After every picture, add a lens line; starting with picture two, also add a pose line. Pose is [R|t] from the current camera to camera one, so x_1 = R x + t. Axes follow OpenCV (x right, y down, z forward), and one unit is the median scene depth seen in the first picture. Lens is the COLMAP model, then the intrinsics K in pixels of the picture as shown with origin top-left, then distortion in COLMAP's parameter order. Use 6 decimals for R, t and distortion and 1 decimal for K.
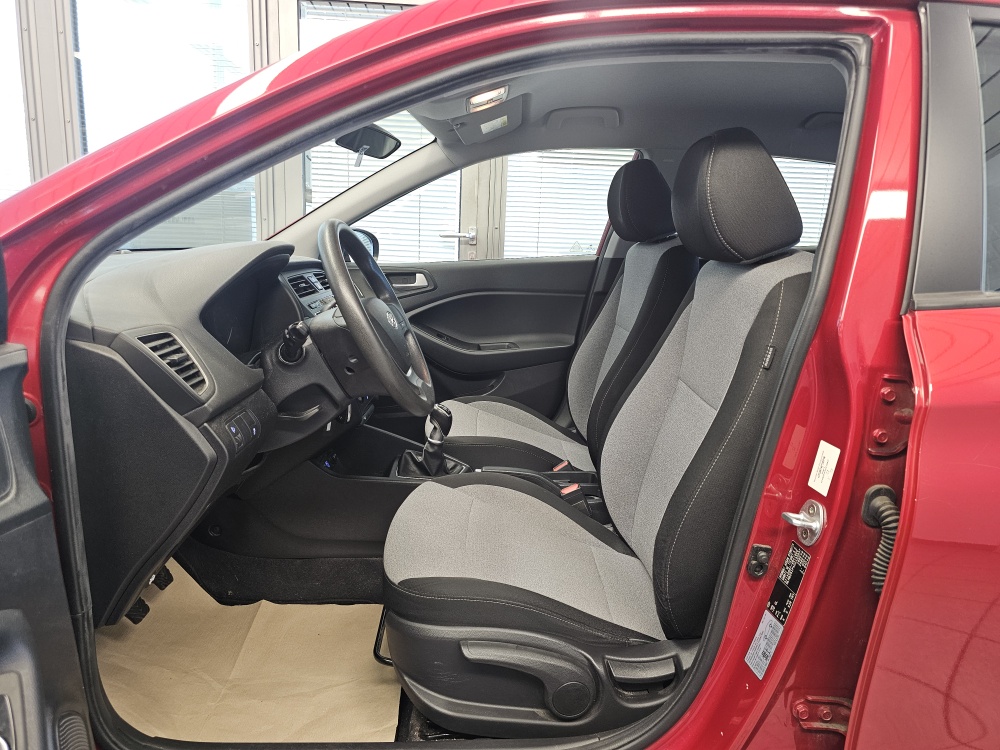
lens RADIAL K [[671.1, 0, 497.4], [0, 671.1, 376.9], [0, 0, 1]] dist [0.035909, -0.001987]
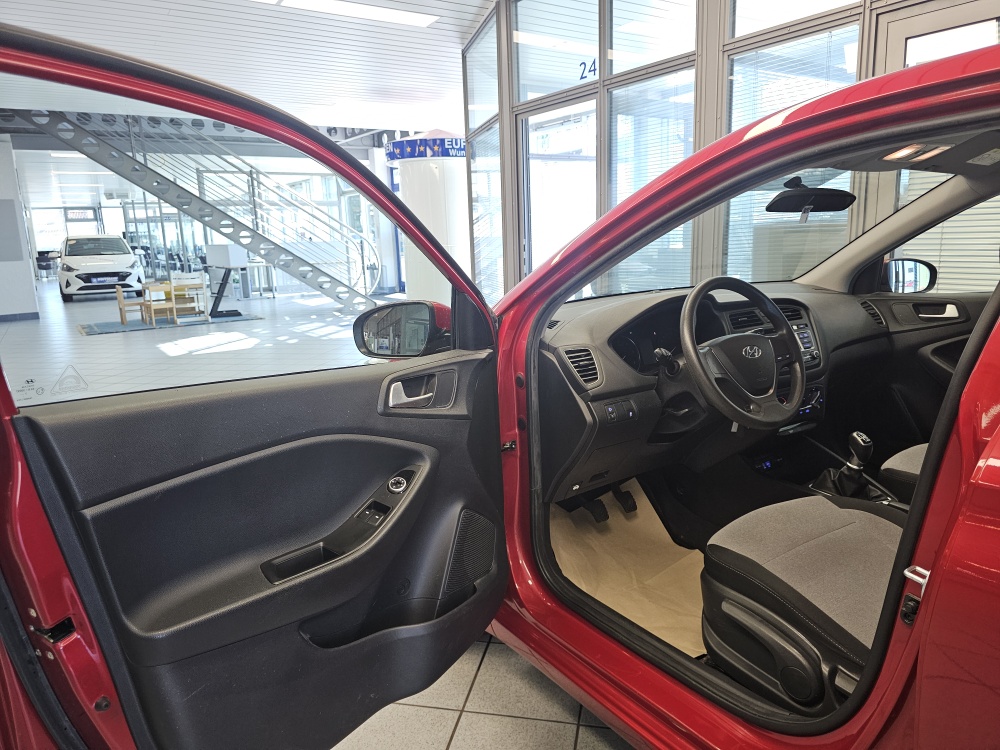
lens RADIAL K [[684.0, 0, 500.6], [0, 684.0, 369.8], [0, 0, 1]] dist [0.066797, -0.065755]
pose [[0.532437, 0.112960, -0.838898, 0.668935], [-0.126133, 0.990579, 0.053330, -0.058078], [0.837019, 0.077418, 0.541669, -0.117131]]
